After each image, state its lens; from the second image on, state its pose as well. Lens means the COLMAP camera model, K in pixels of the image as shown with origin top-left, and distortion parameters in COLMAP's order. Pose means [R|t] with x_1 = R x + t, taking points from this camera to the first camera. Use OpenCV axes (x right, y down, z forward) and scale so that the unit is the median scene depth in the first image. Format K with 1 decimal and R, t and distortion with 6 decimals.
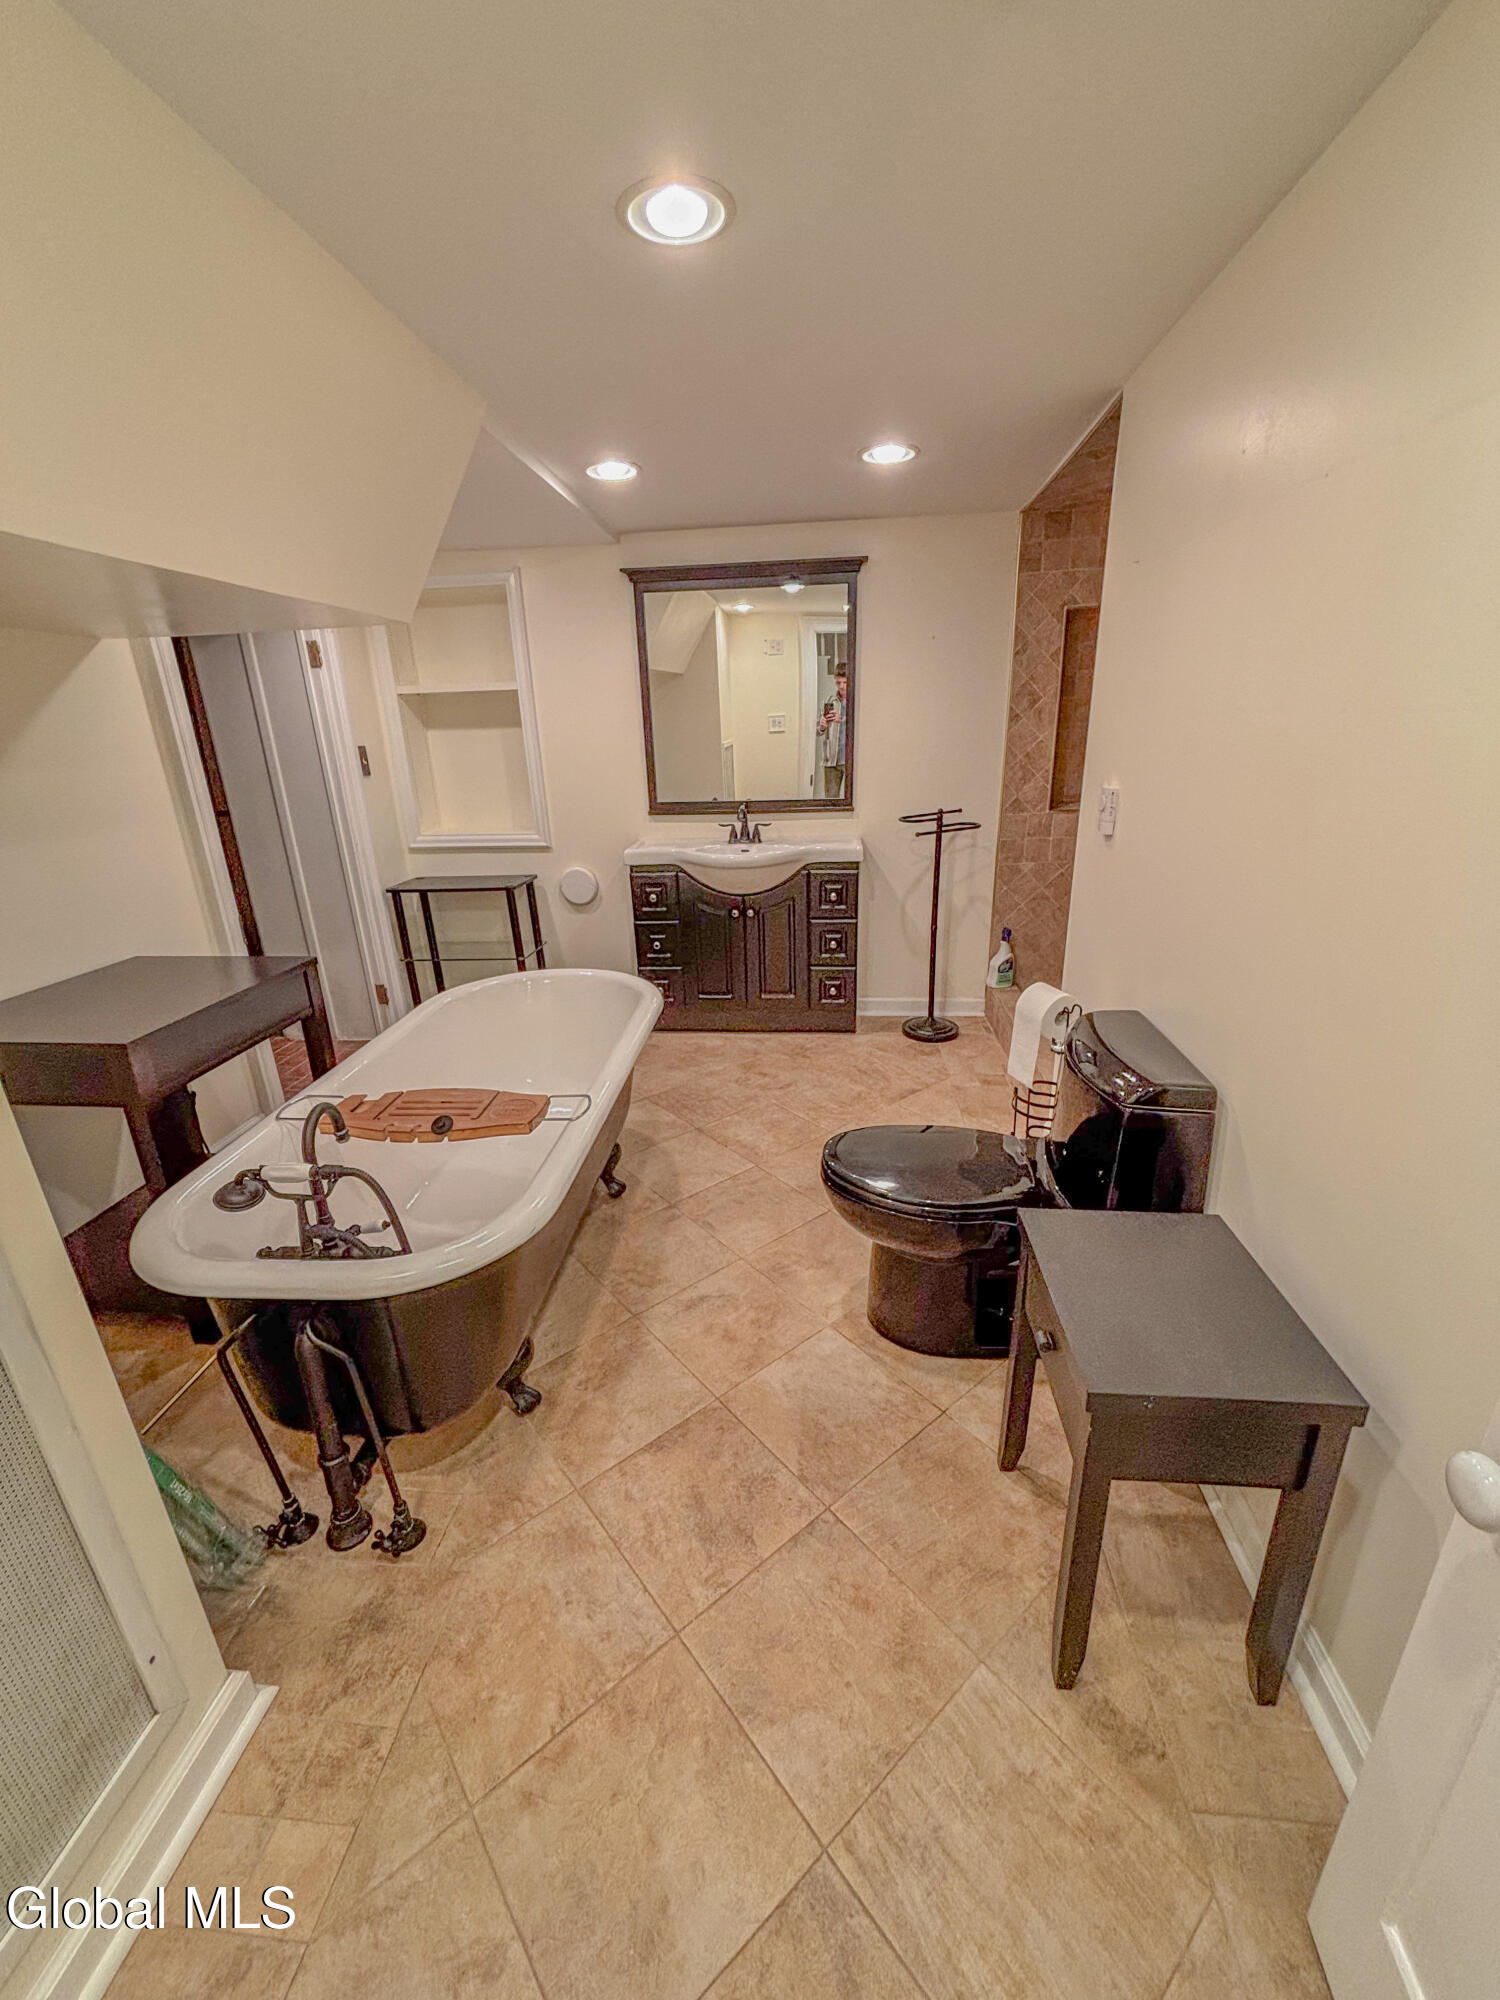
lens RADIAL K [[805.8, 0, 750.9], [0, 805.8, 1018.7], [0, 0, 1]] dist [0.001002, -0.000785]
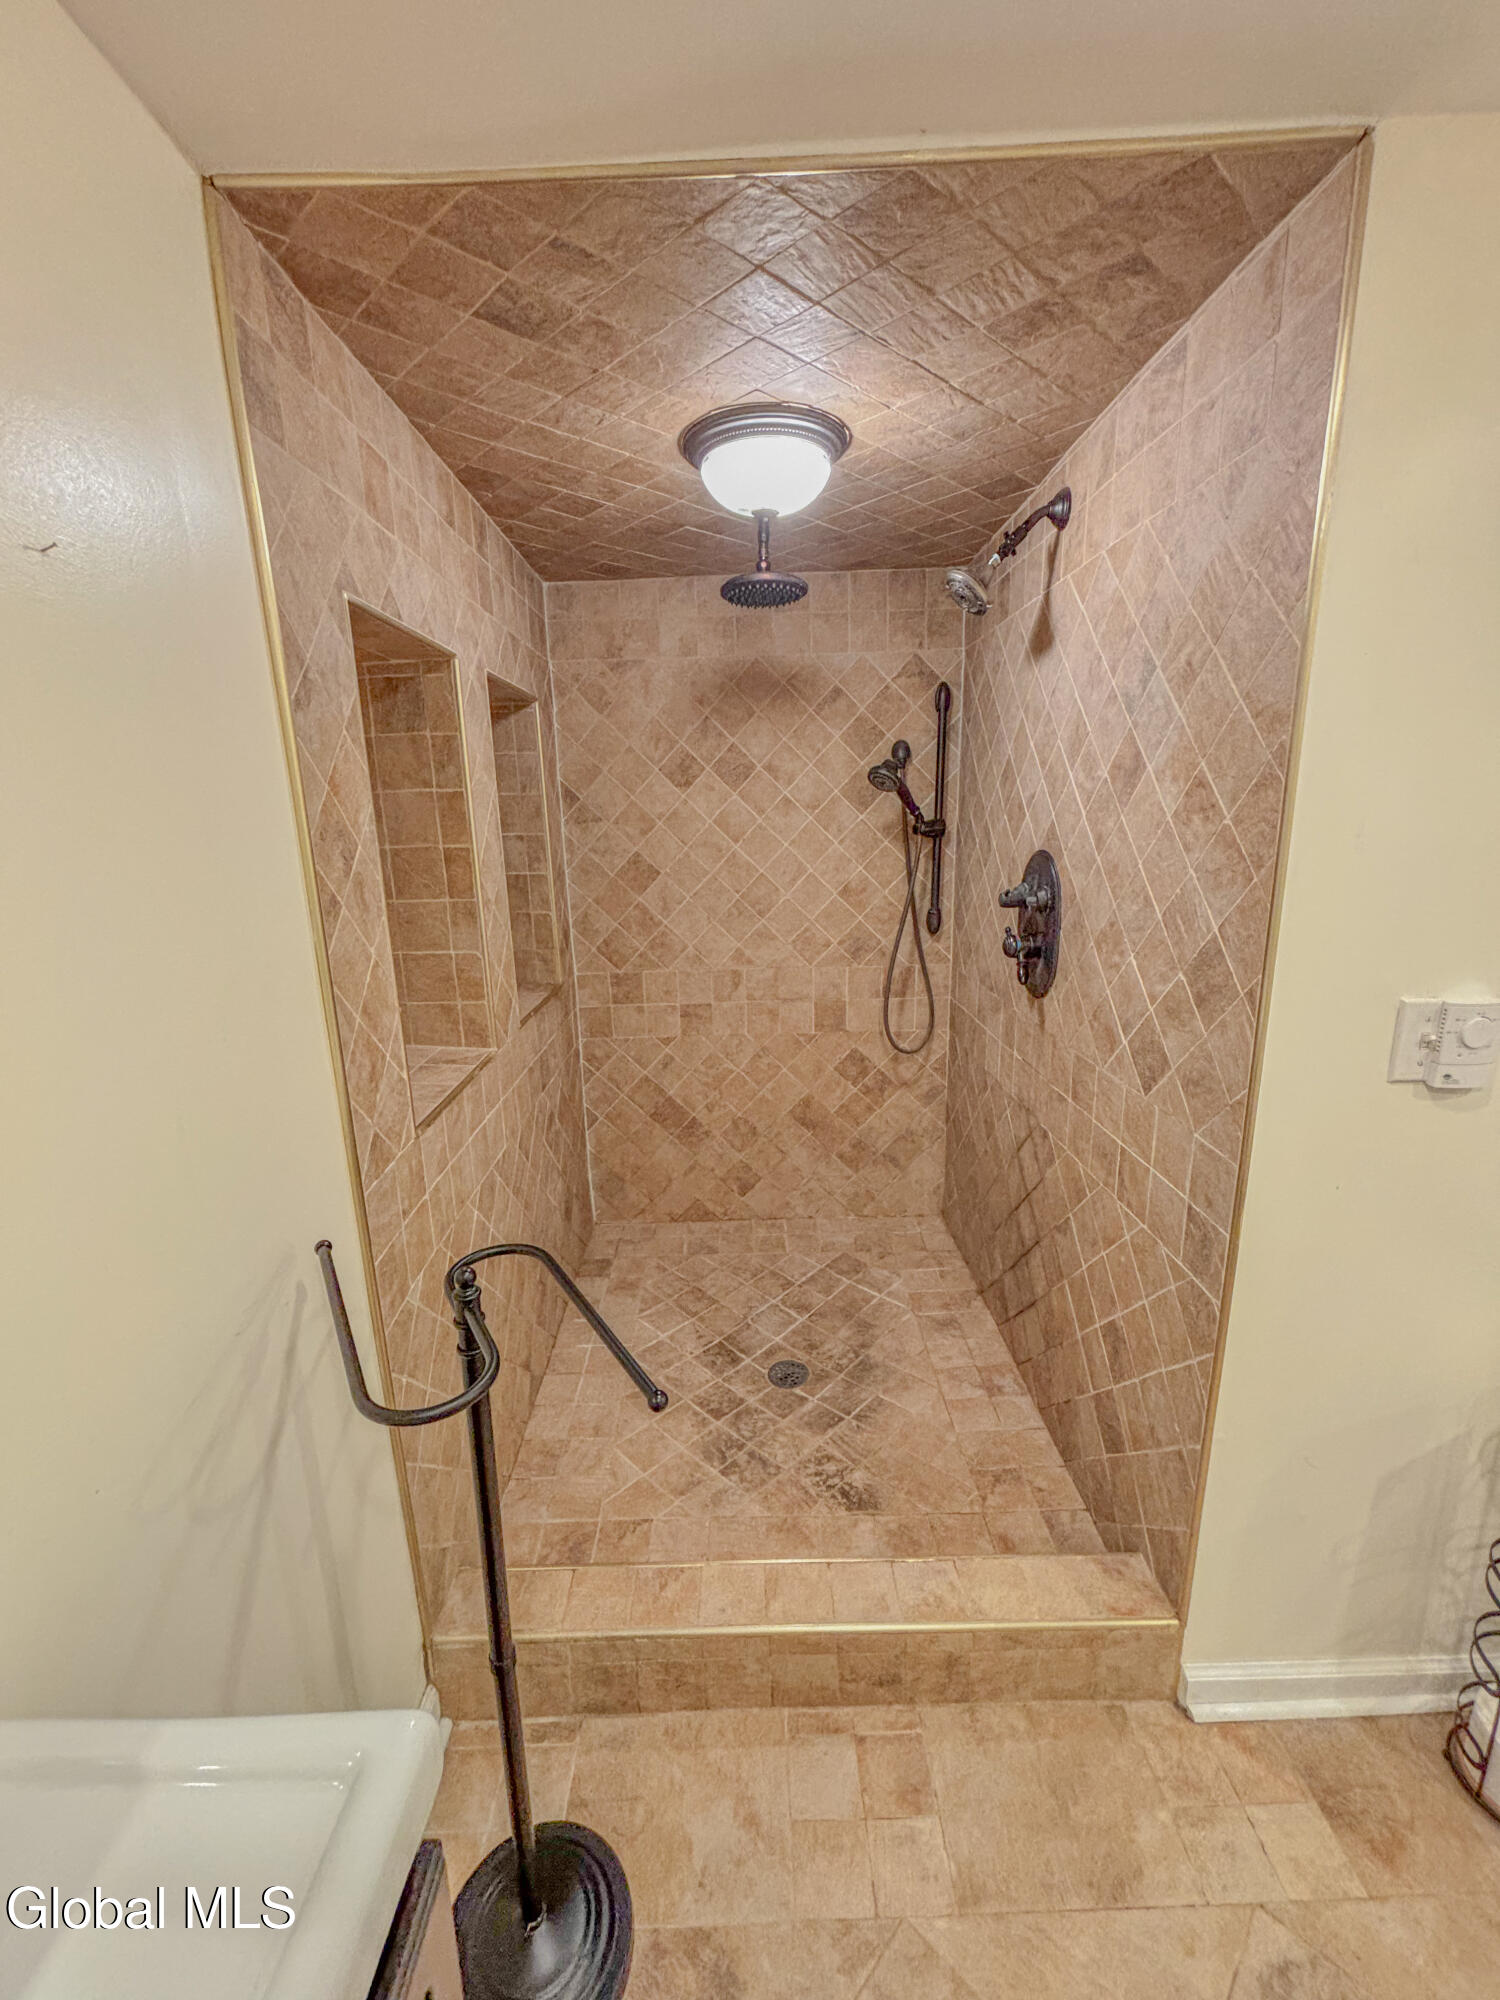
lens RADIAL K [[805.8, 0, 748.6], [0, 805.8, 1003.9], [0, 0, 1]] dist [0.001002, -0.000785]
pose [[-0.113408, -0.194006, 0.974423, 0.003032], [0.378542, 0.898340, 0.222914, -0.342649], [-0.918610, 0.394140, -0.028440, 0.862738]]
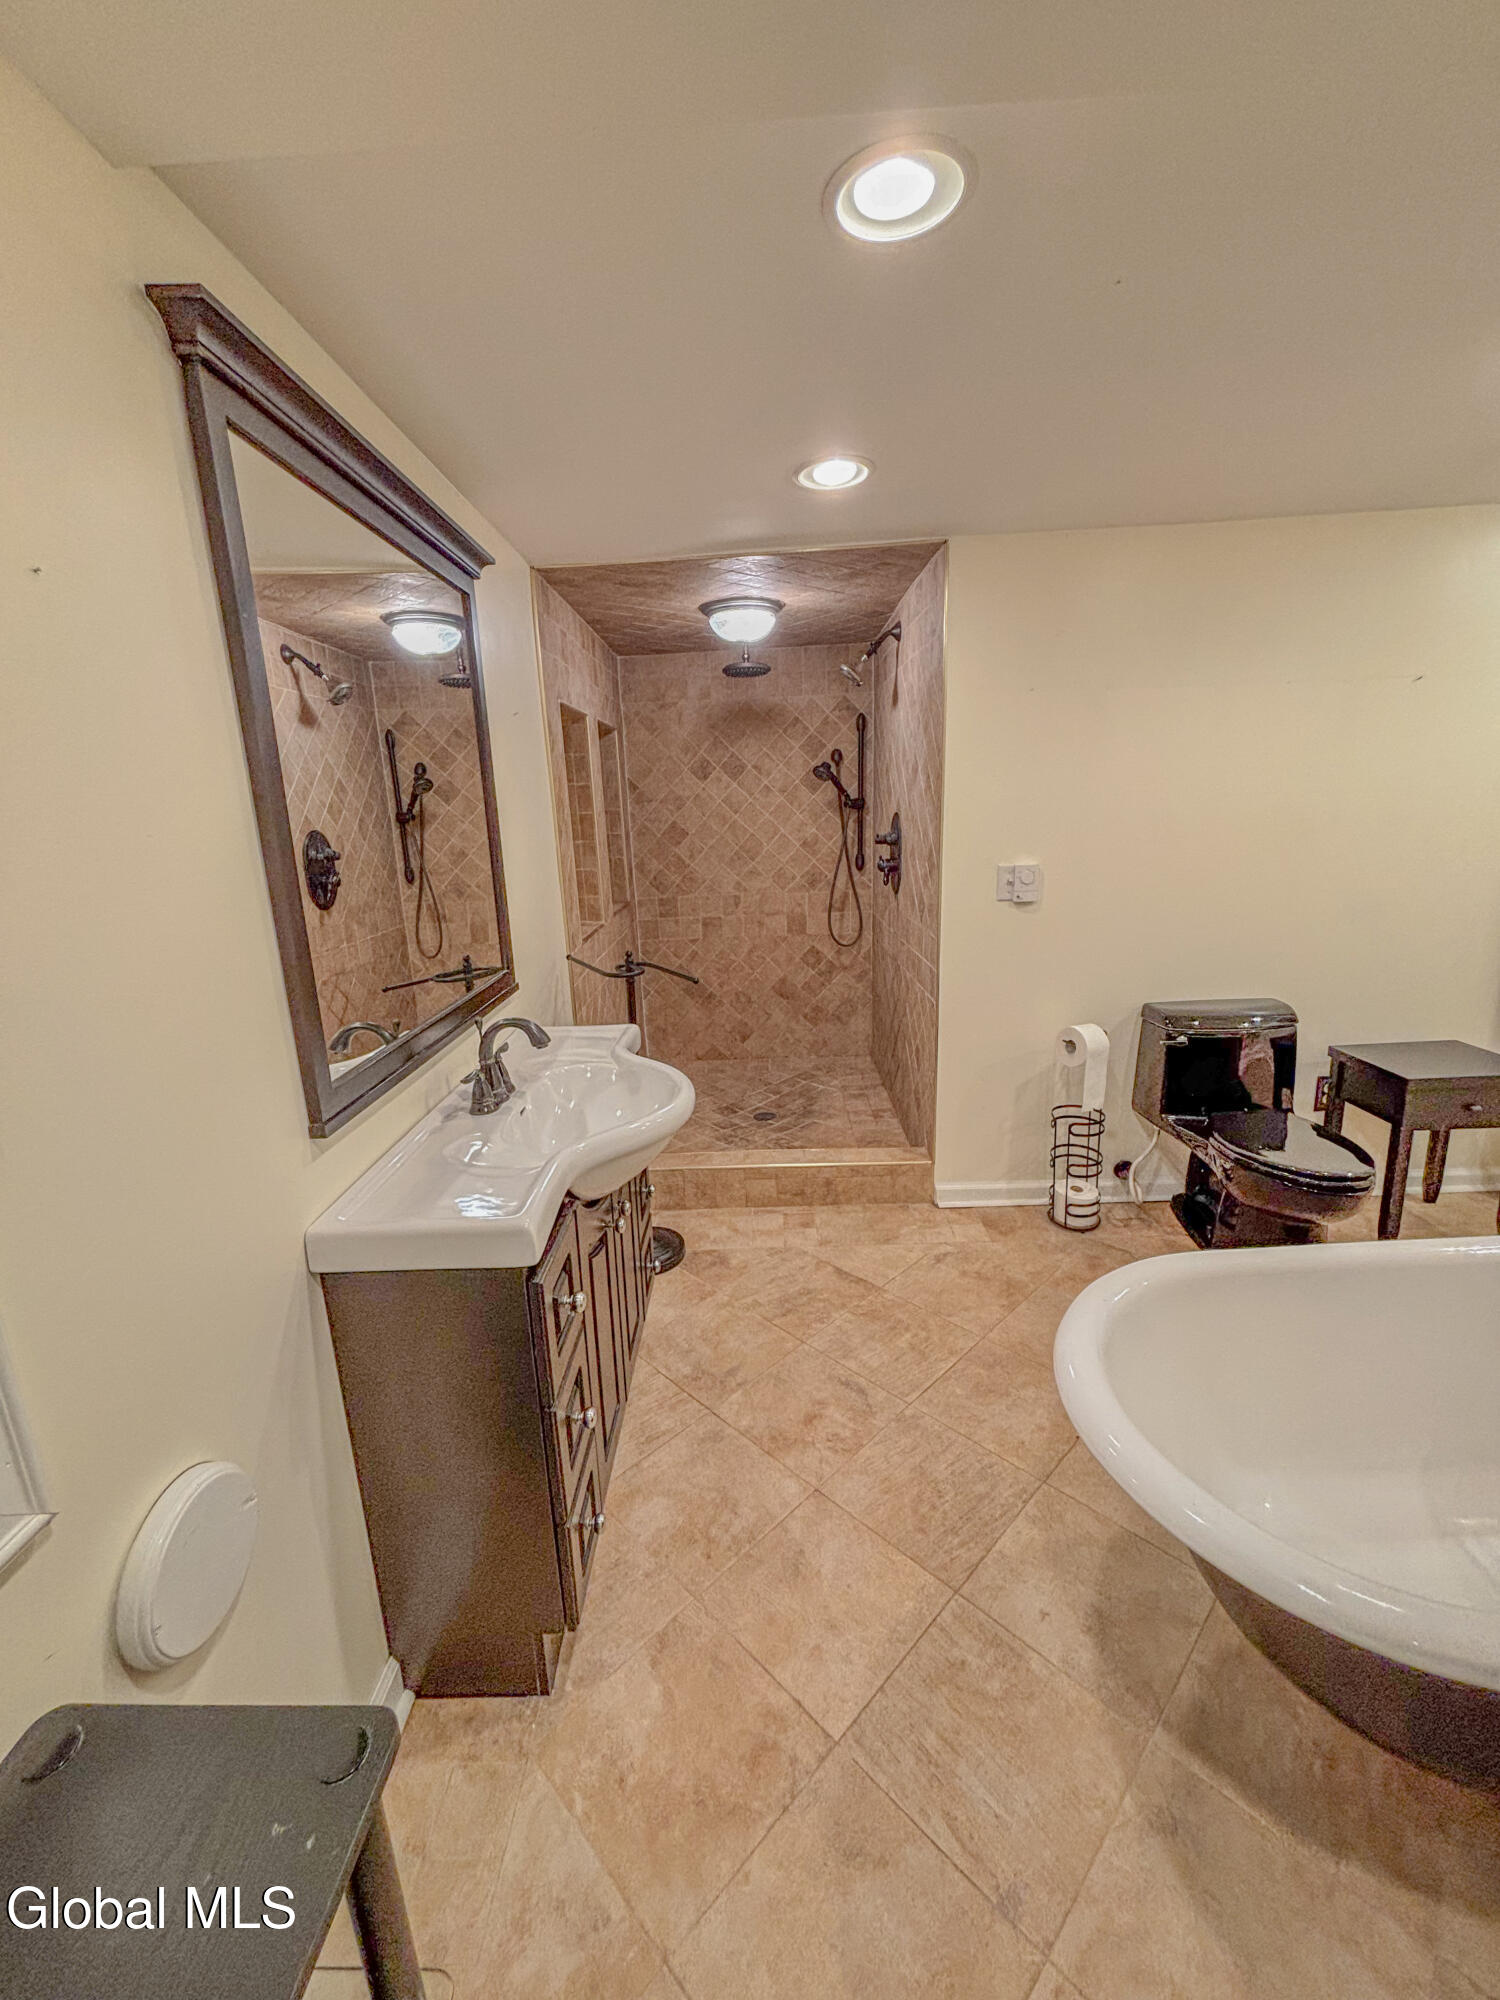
lens RADIAL K [[805.8, 0, 749.2], [0, 805.8, 1009.6], [0, 0, 1]] dist [0.001002, -0.000785]
pose [[-0.089683, -0.211924, 0.973162, -0.456831], [0.390576, 0.891350, 0.230102, -0.323823], [-0.916192, 0.400730, 0.002834, 0.887040]]
